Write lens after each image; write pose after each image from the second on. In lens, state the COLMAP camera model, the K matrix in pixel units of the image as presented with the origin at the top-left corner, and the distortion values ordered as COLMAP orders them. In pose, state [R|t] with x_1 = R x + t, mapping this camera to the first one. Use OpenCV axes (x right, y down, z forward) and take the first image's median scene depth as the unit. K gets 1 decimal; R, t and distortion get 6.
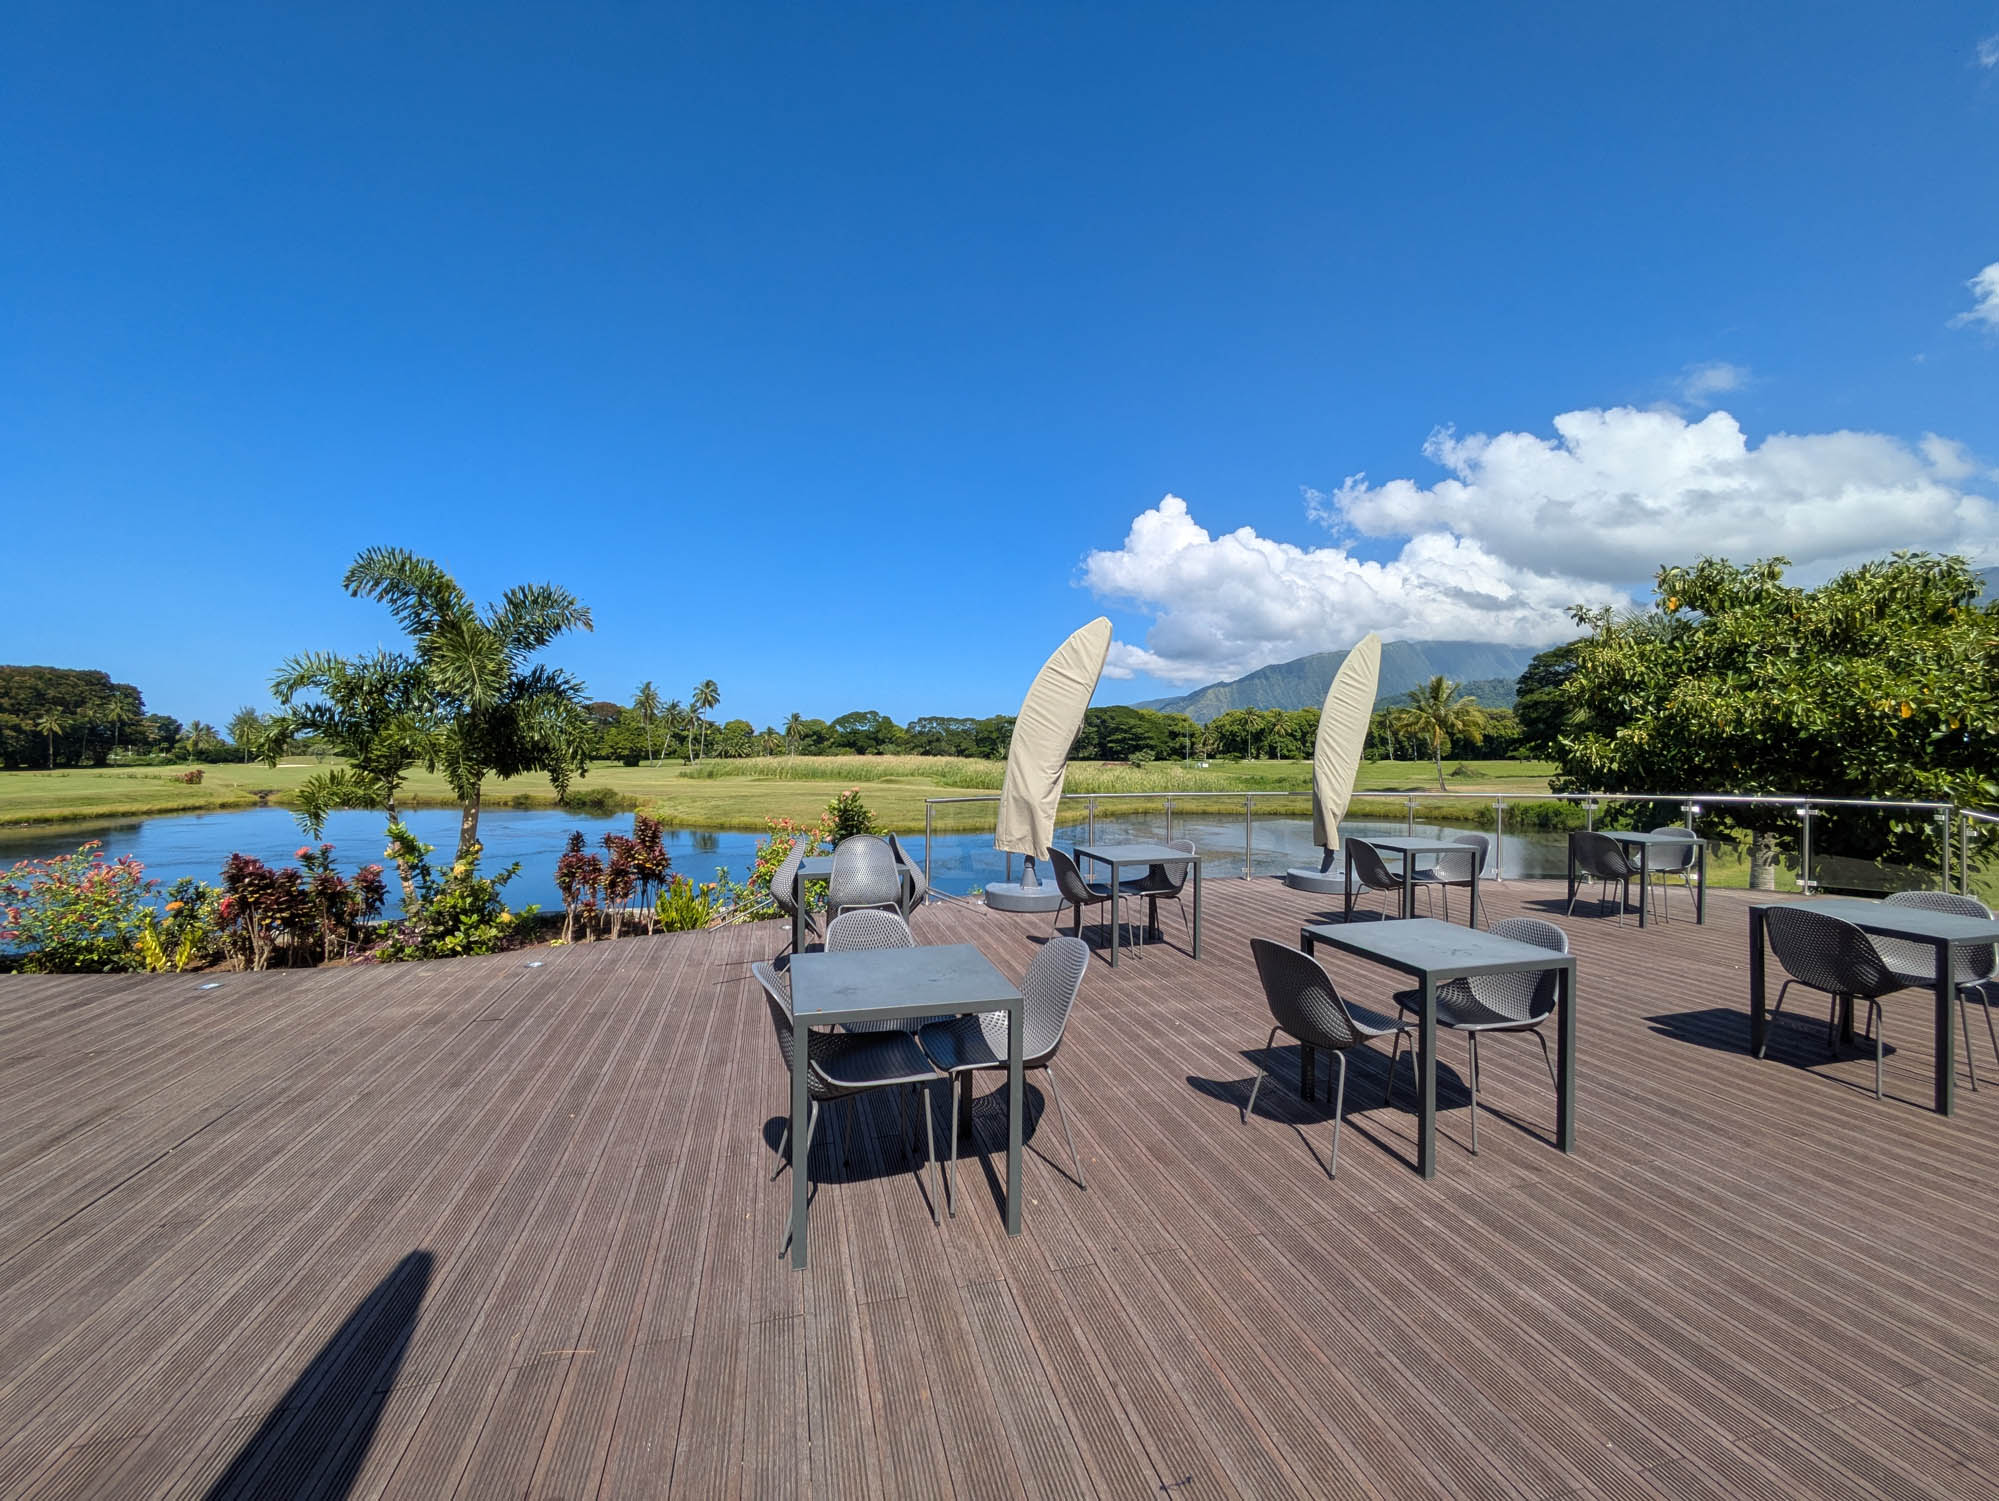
lens RADIAL K [[798.6, 0, 993.3], [0, 798.6, 744.1], [0, 0, 1]] dist [0.000813, 0.001529]
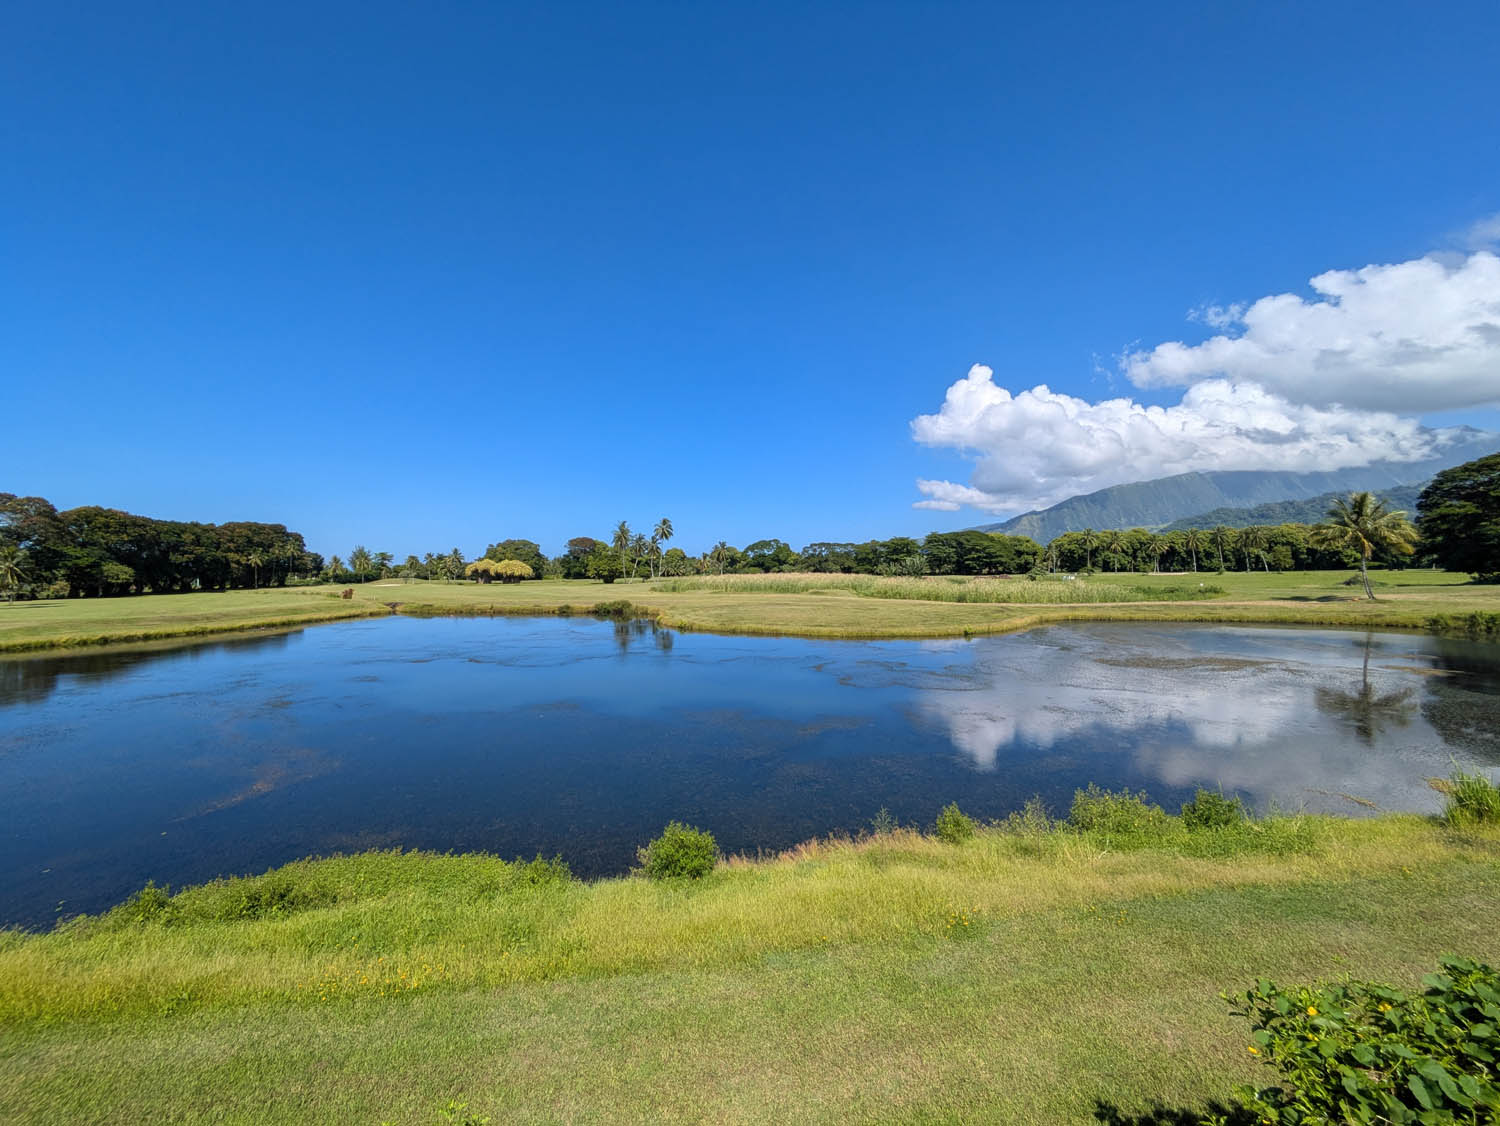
lens RADIAL K [[599.3, 0, 734.4], [0, 599.3, 548.9], [0, 0, 1]] dist [0.000813, 0.001529]
pose [[0.984511, -0.019736, -0.174210, -0.146655], [0.015254, 0.999518, -0.027028, -0.000497], [0.174660, 0.023952, 0.984337, 0.061958]]
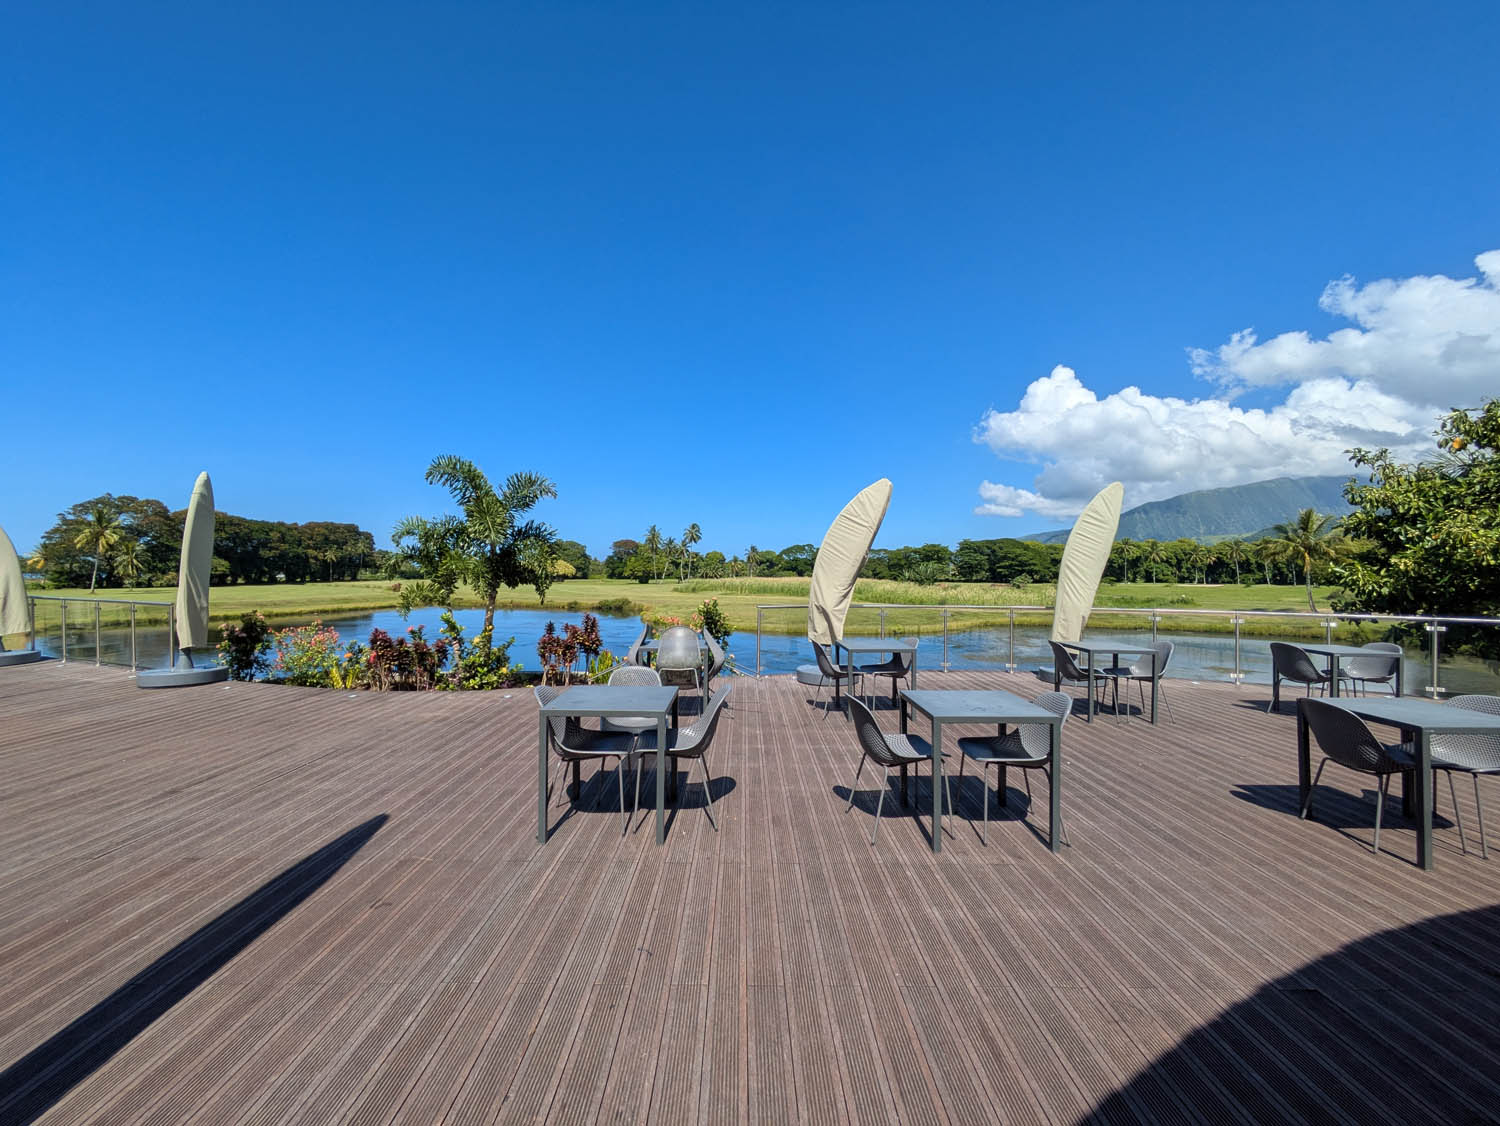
lens RADIAL K [[599.3, 0, 746.8], [0, 599.3, 563.2], [0, 0, 1]] dist [0.000813, 0.001529]
pose [[0.965261, 0.000296, -0.261289, 0.034731], [-0.002740, 0.999956, -0.008990, -0.000116], [0.261274, 0.009393, 0.965219, -0.015017]]
